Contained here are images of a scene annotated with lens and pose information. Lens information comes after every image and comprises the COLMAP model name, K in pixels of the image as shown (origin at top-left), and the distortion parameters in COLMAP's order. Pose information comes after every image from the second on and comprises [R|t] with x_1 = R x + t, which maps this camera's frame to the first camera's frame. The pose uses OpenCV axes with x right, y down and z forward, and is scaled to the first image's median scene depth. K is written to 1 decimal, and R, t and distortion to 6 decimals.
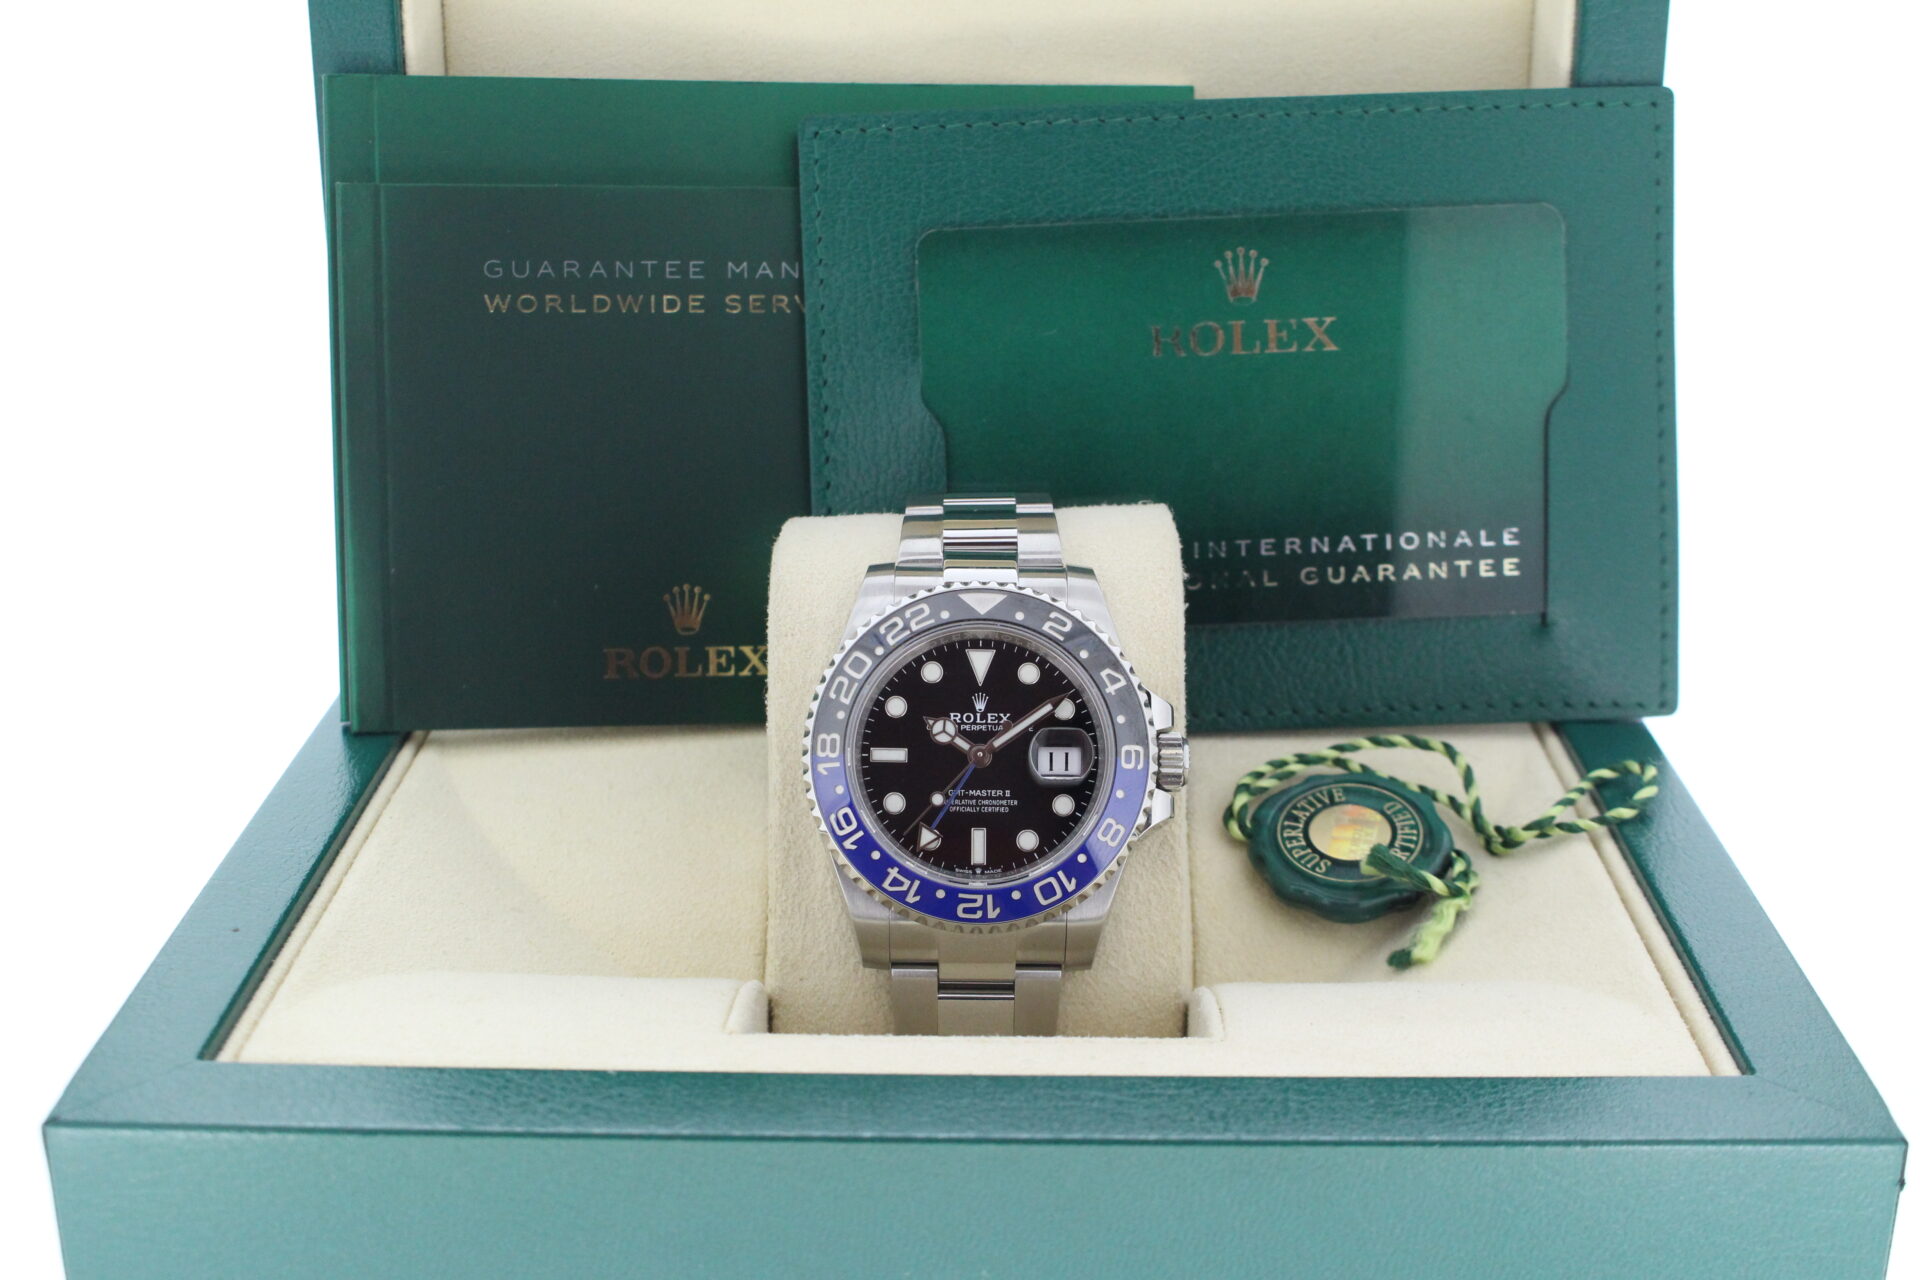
lens RADIAL K [[2590.2, 0, 959.8], [0, 2590.2, 653.7], [0, 0, 1]] dist [0.007718, 0.000000]
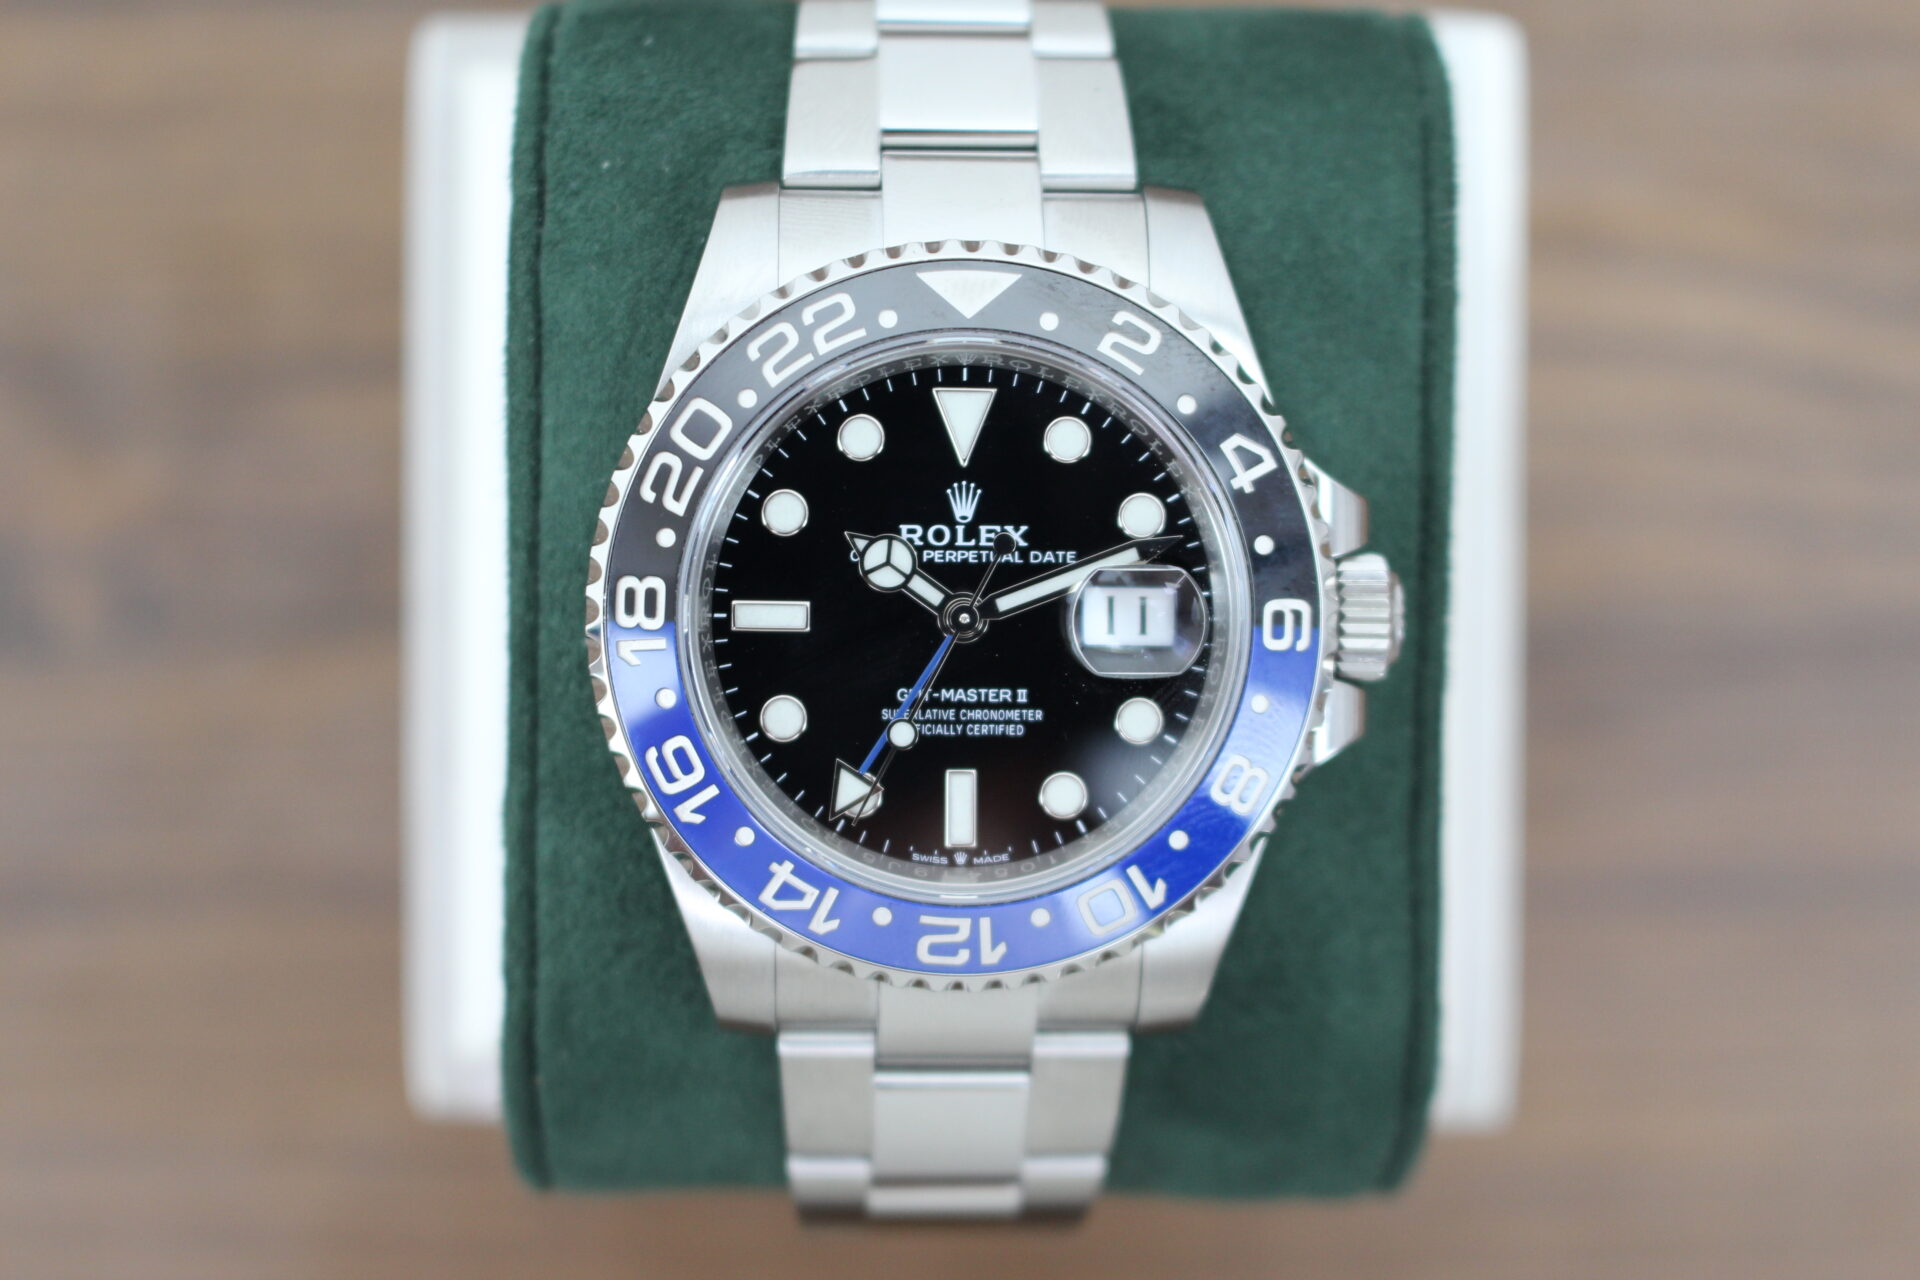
lens RADIAL K [[3403.5, 0, 979.4], [0, 3403.5, 644.2], [0, 0, 1]] dist [-0.010013, 0.000000]
pose [[0.999566, -0.003822, 0.029222, -0.007505], [-0.002695, 0.975546, 0.219777, -0.092187], [-0.029347, -0.219760, 0.975112, 0.392993]]
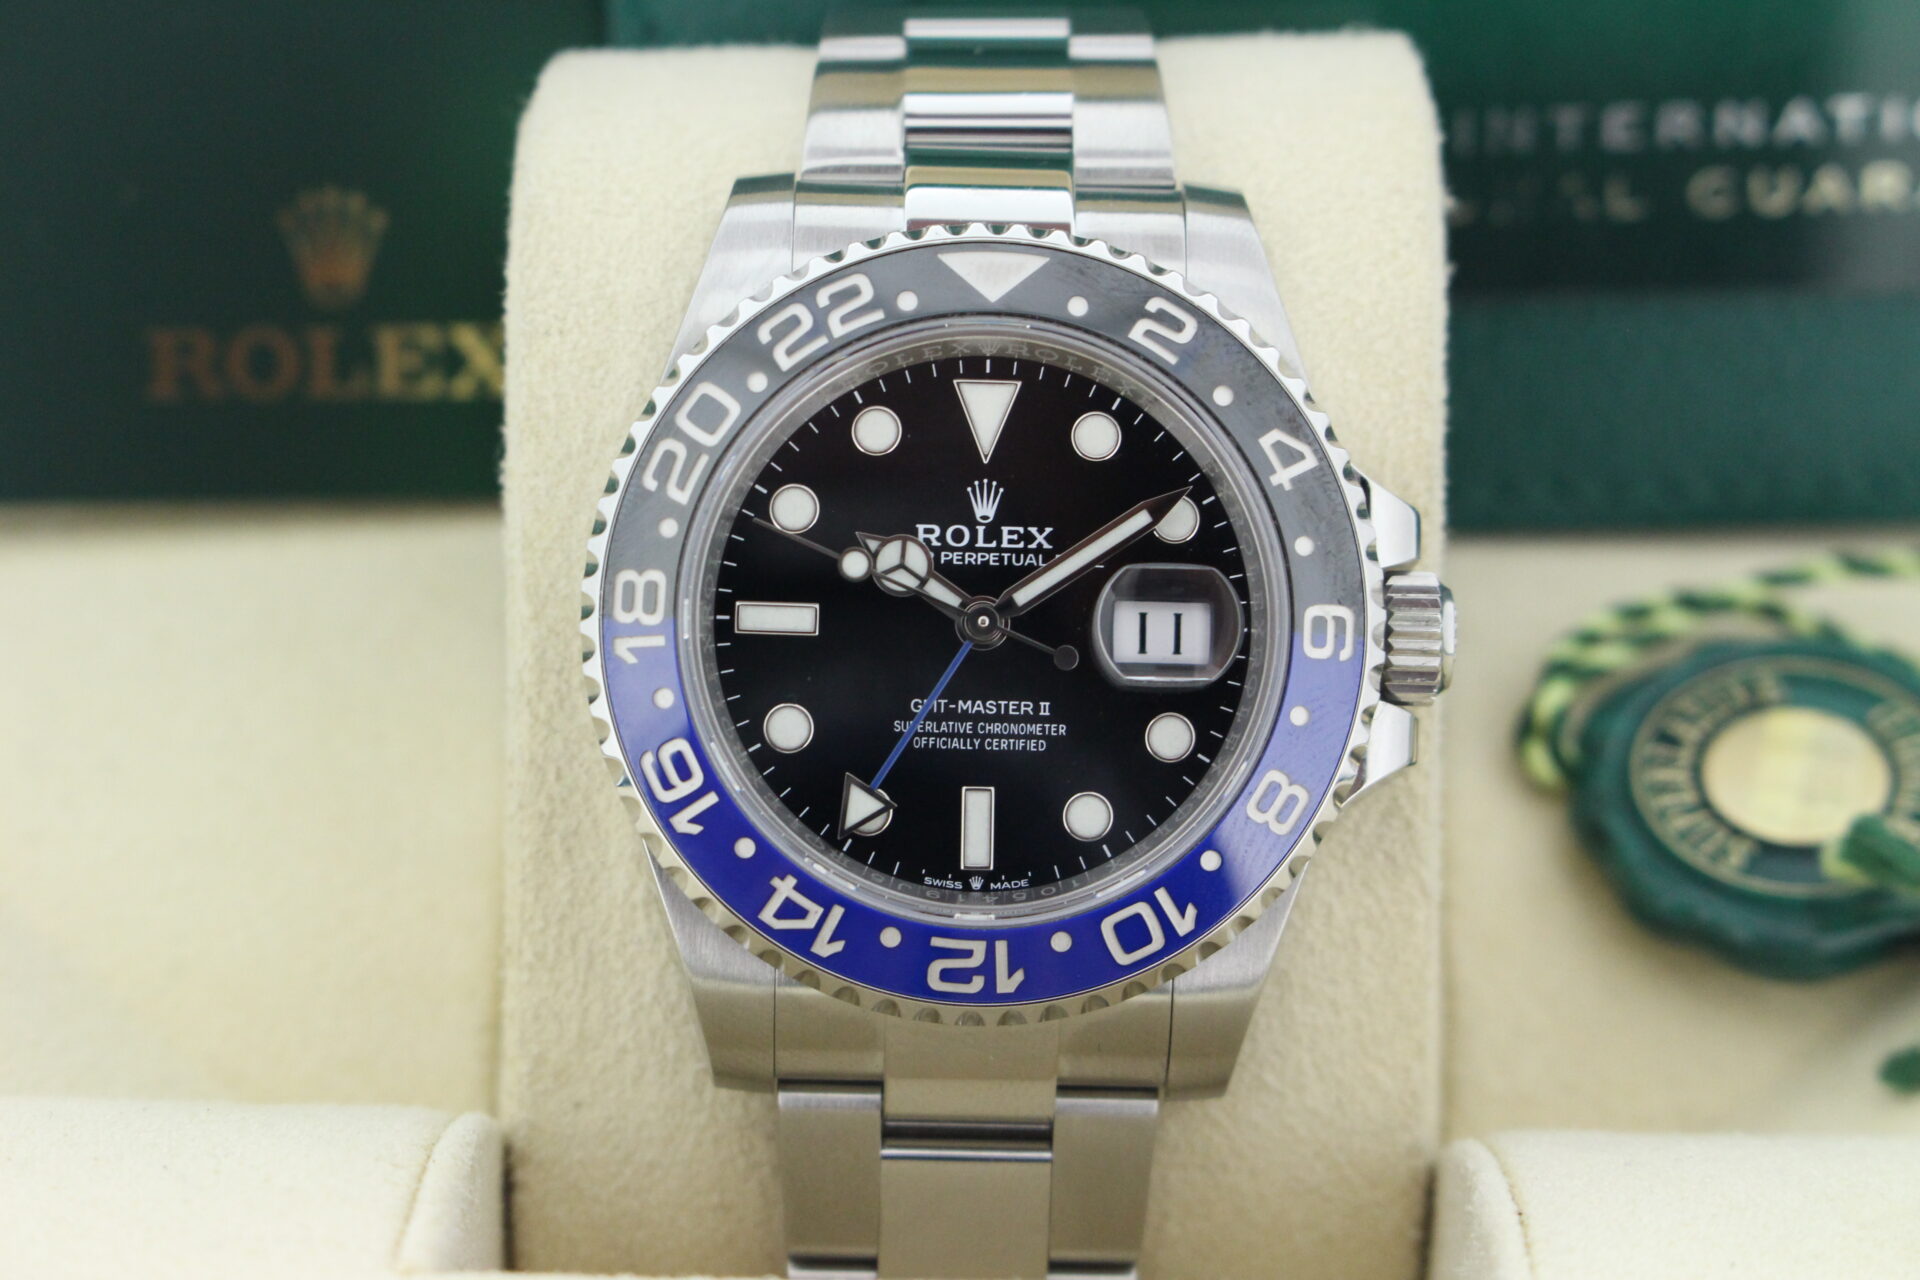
lens RADIAL K [[4715.2, 0, 942.0], [0, 4715.2, 695.5], [0, 0, 1]] dist [0.102221, 0.000000]
pose [[0.999883, 0.012475, 0.008904, -0.006233], [-0.013383, 0.993791, 0.110458, -0.037018], [-0.007471, -0.110564, 0.993841, 0.198948]]
